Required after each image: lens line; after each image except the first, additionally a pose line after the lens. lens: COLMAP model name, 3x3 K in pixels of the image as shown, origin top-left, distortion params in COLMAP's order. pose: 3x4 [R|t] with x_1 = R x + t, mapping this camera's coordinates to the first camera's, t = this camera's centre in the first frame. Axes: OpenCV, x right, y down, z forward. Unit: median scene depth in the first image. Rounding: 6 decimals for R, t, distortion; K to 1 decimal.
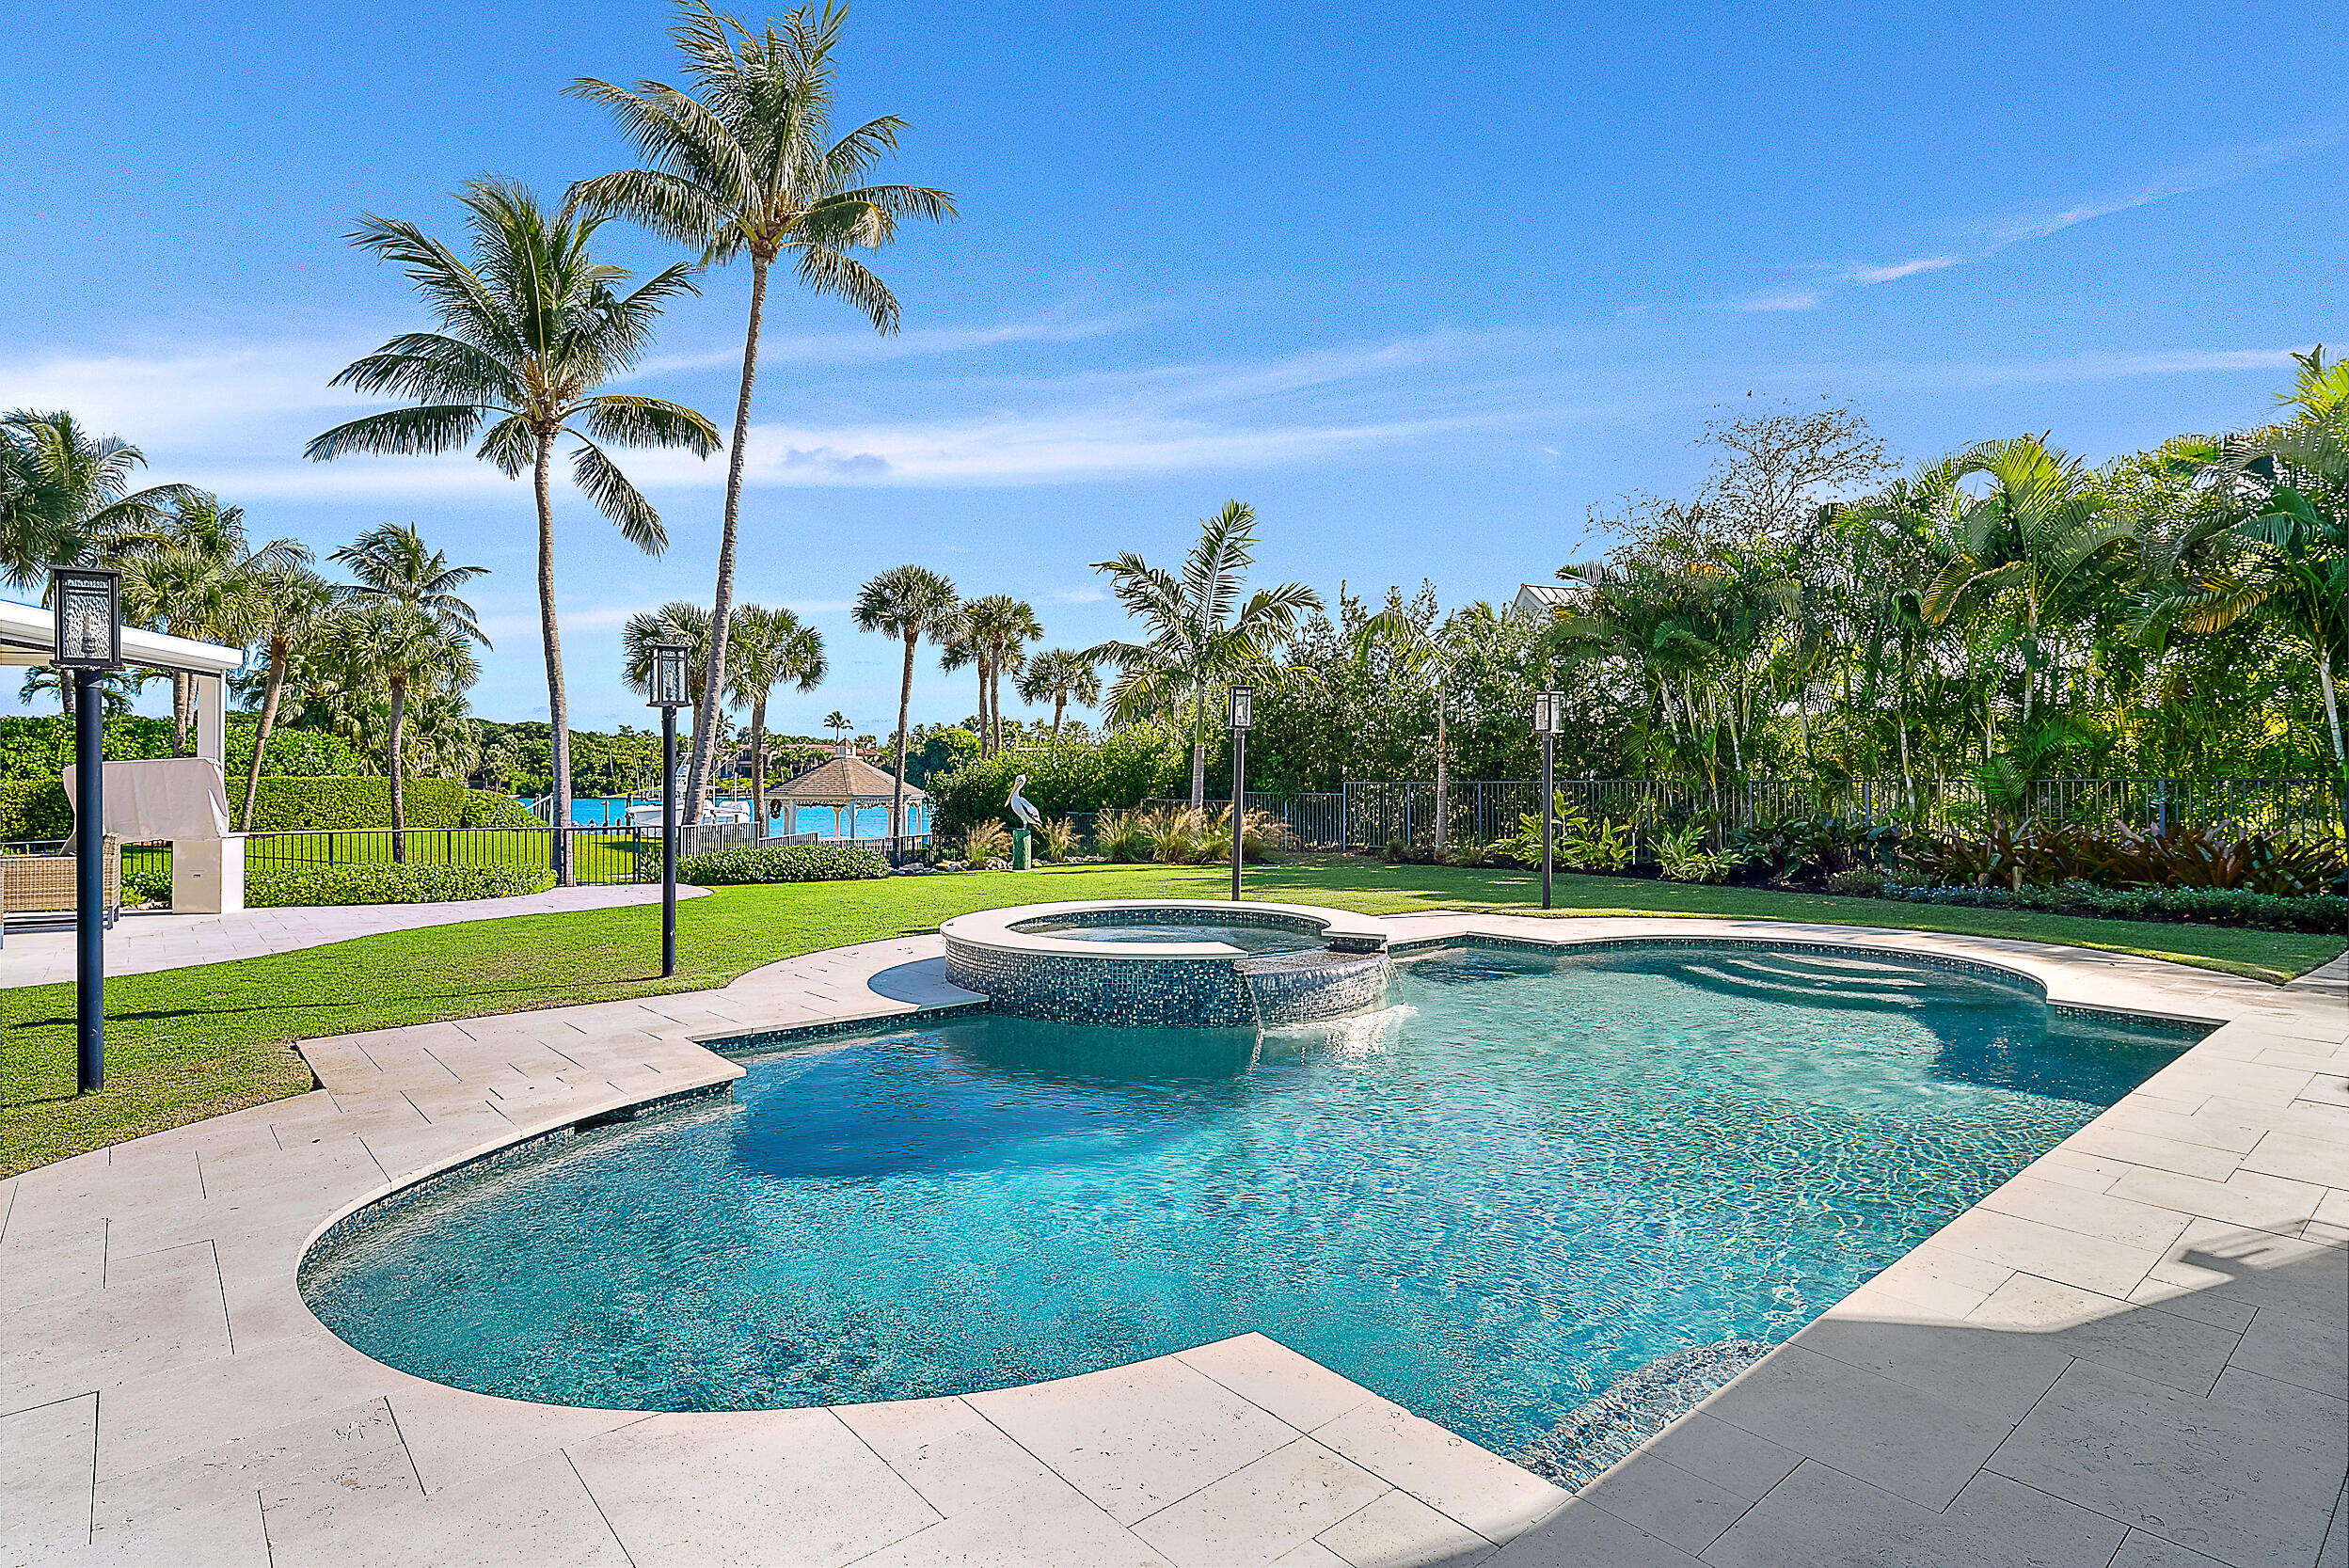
lens RADIAL K [[1204.9, 0, 1191.9], [0, 1204.9, 775.4], [0, 0, 1]] dist [-0.002644, 0.000031]
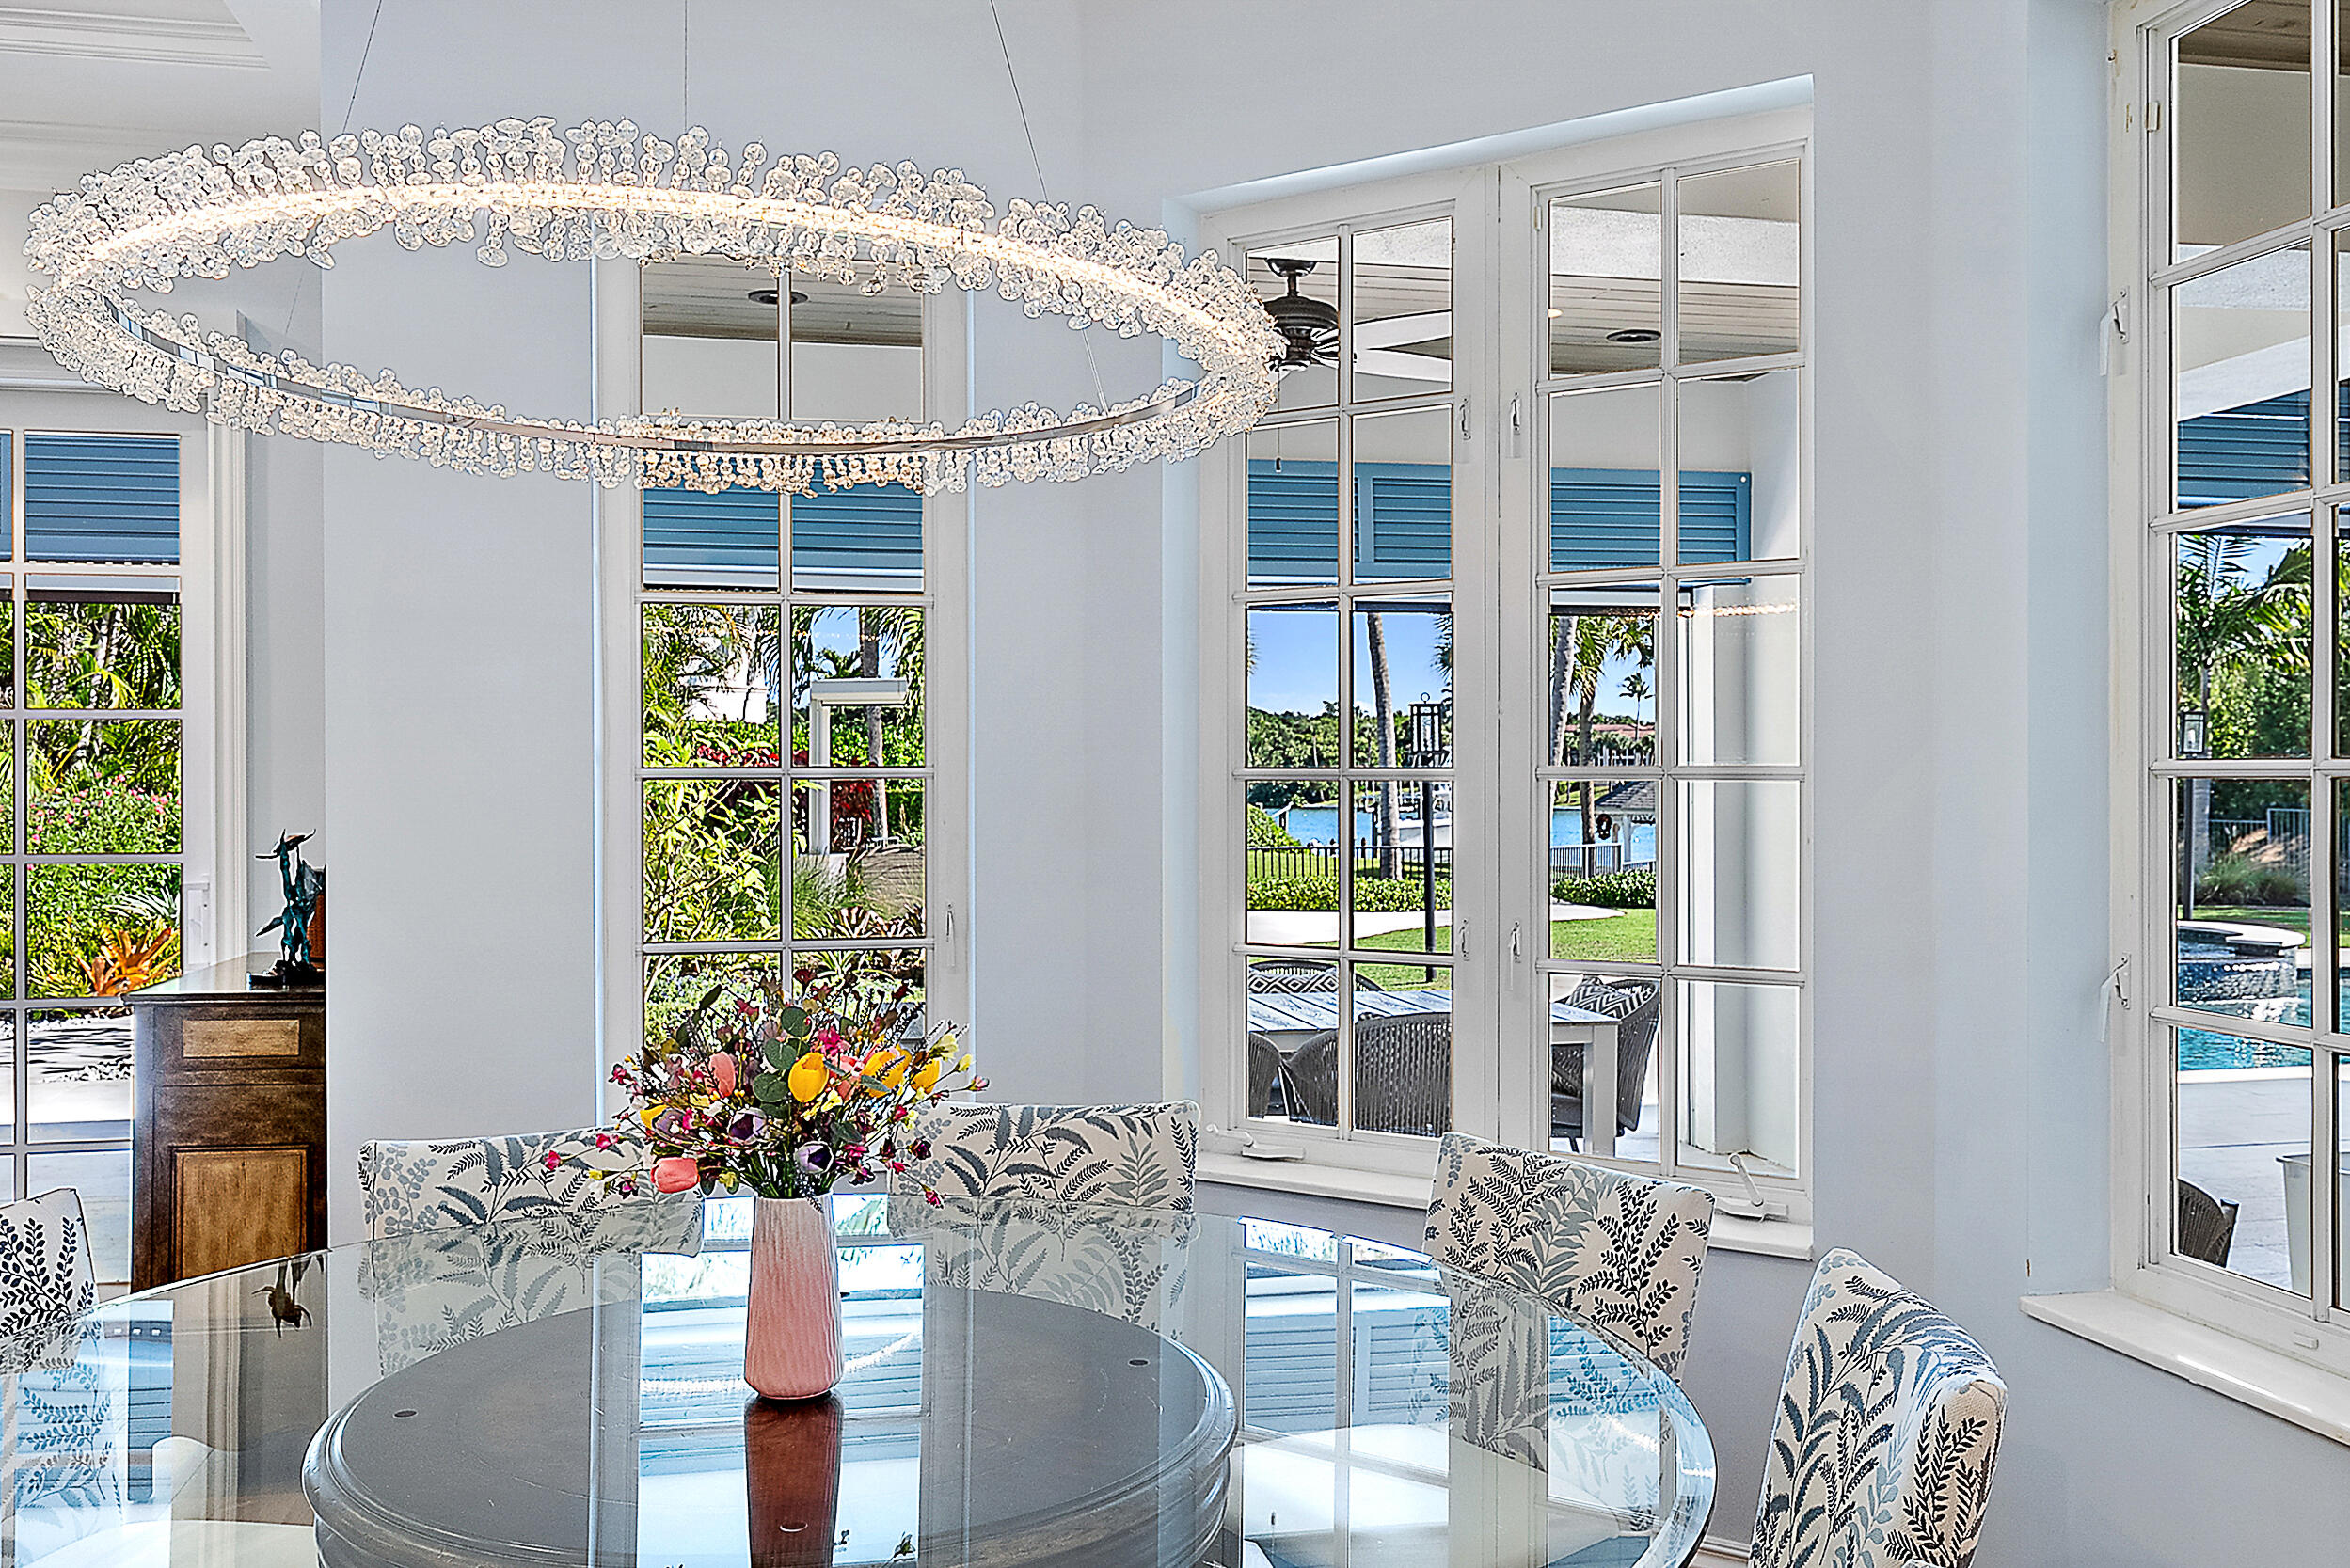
lens RADIAL K [[1992.1, 0, 1167.7], [0, 1992.1, 785.2], [0, 0, 1]] dist [-0.003593, -0.003117]
pose [[0.871077, -0.002206, -0.491142, 0.035418], [0.005844, 0.999966, 0.005873, -0.008814], [0.491112, -0.007986, 0.871060, -0.269087]]
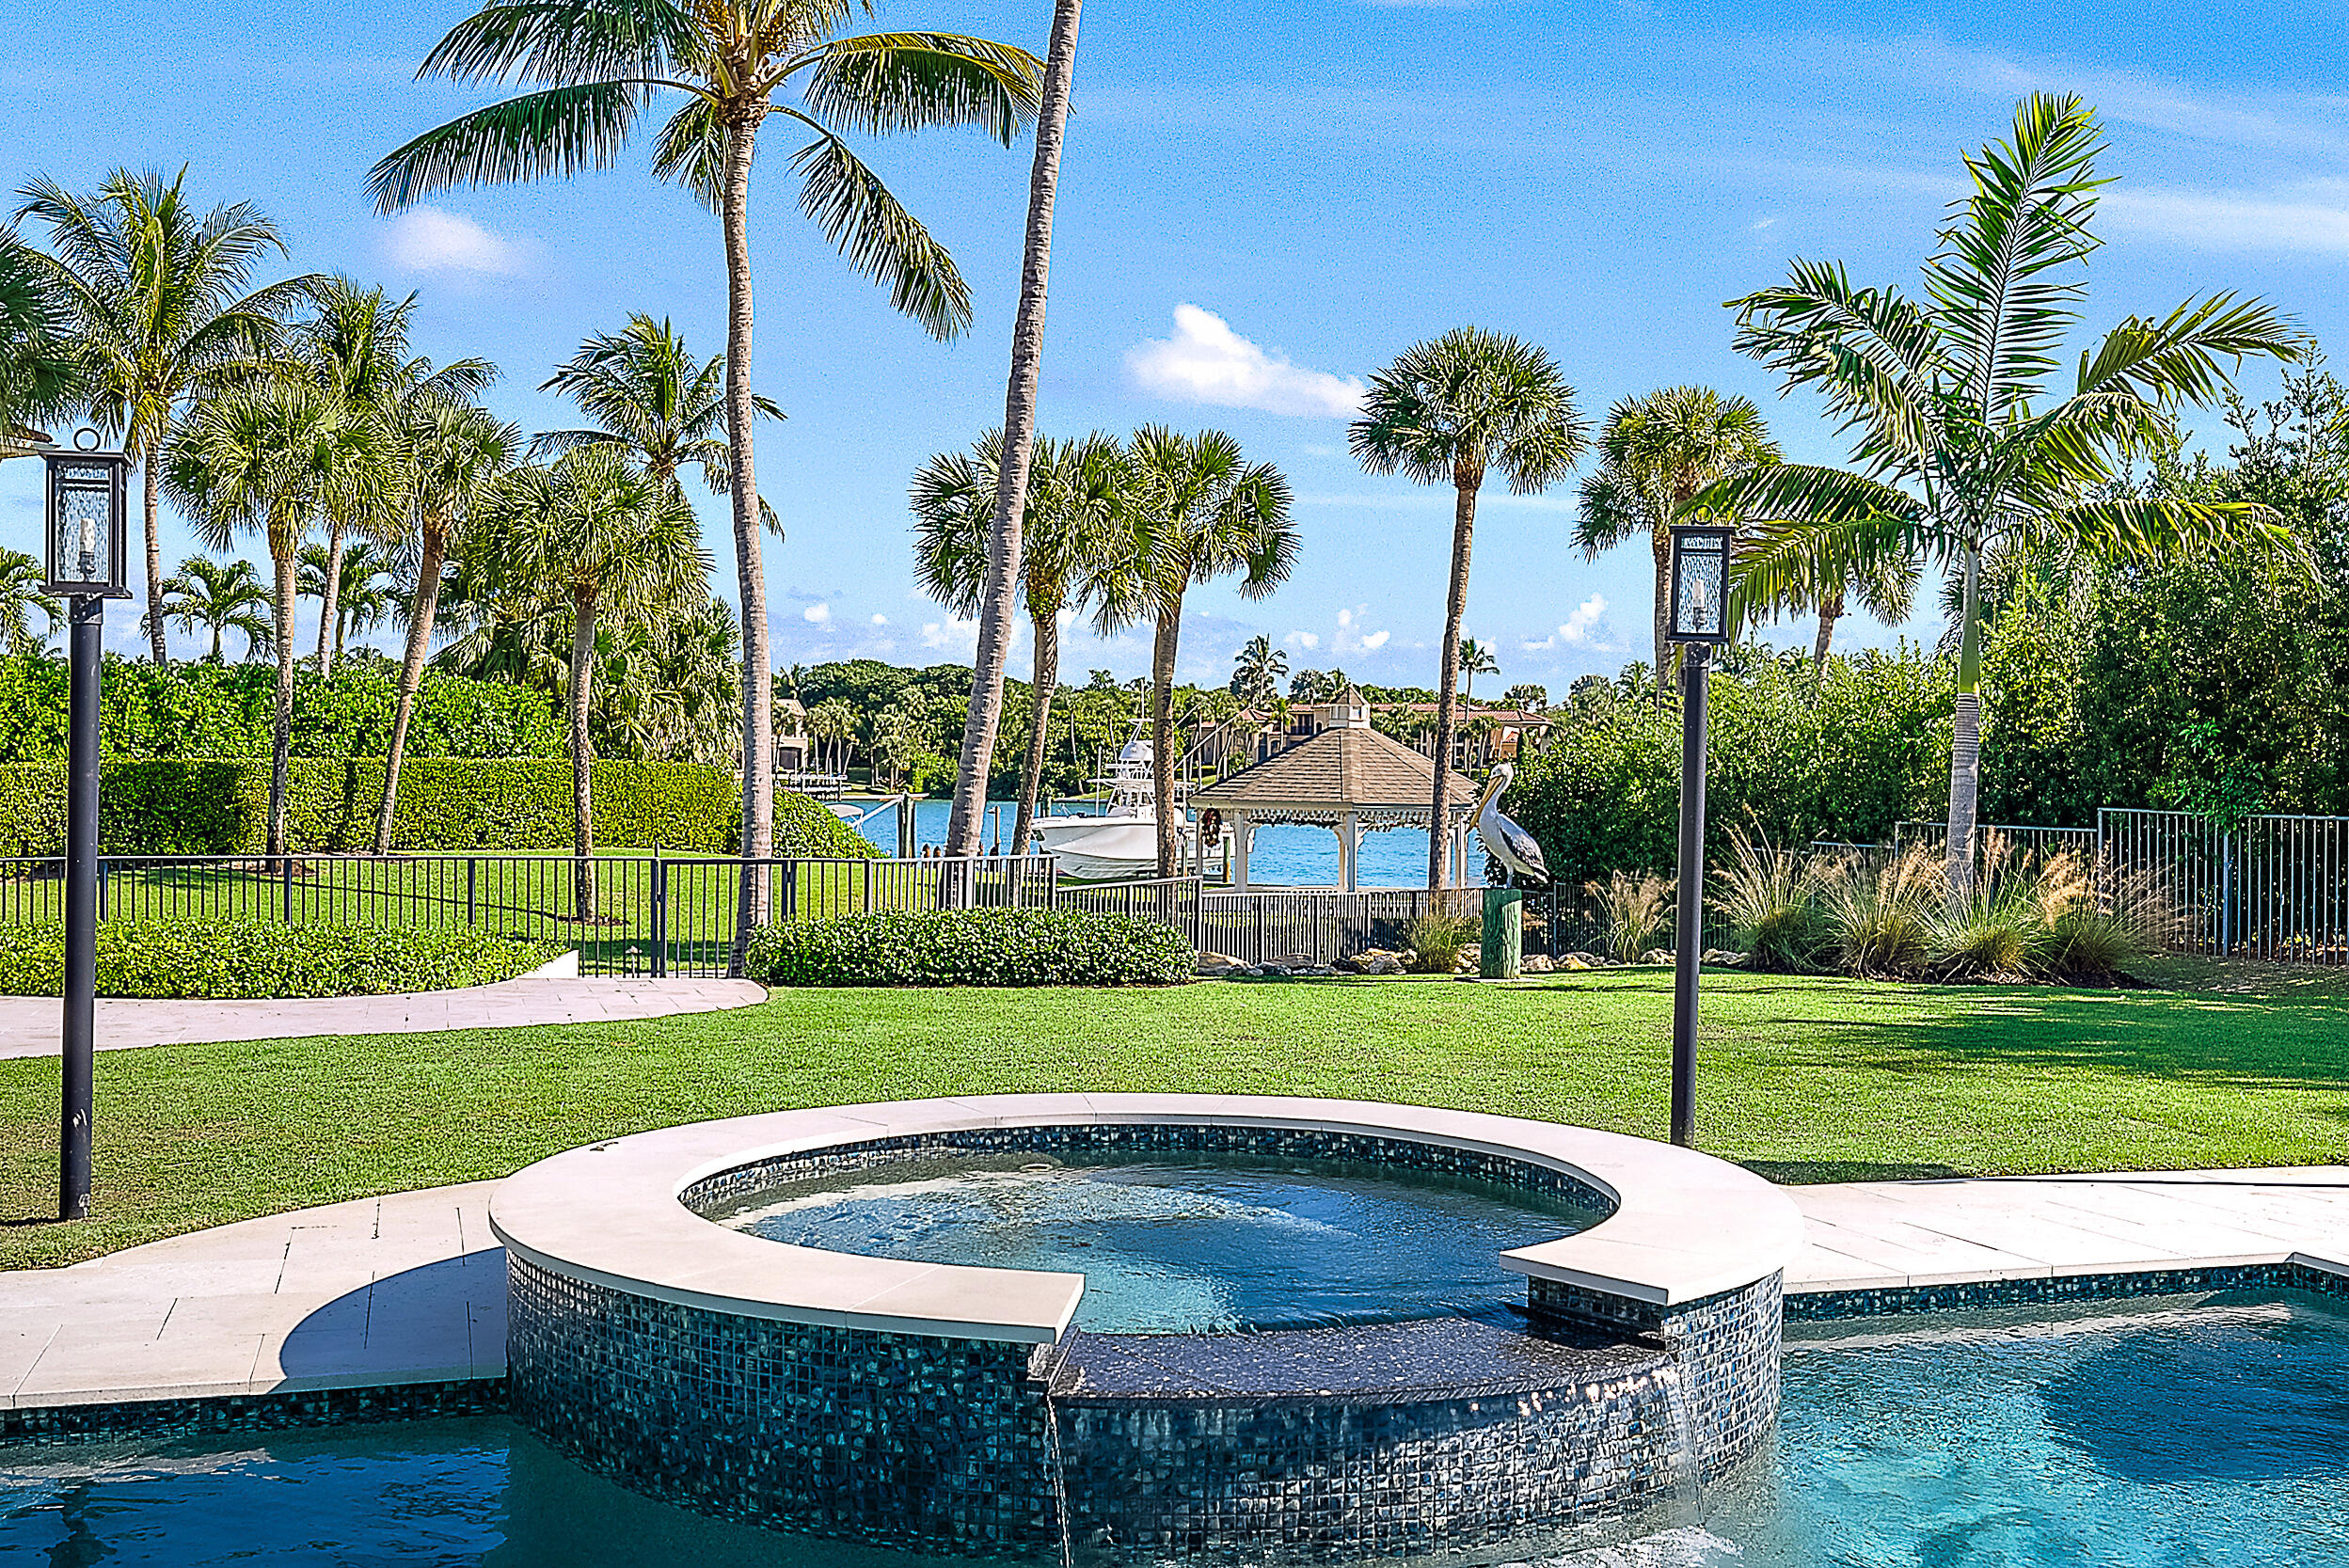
lens RADIAL K [[2402.4, 0, 1174.1], [0, 2402.4, 785.9], [0, 0, 1]] dist [-0.007370, 0.000000]
pose [[0.913809, 0.011723, -0.405975, 0.062216], [-0.008283, 0.999913, 0.010229, -0.000245], [0.406060, -0.005985, 0.913827, 0.083776]]
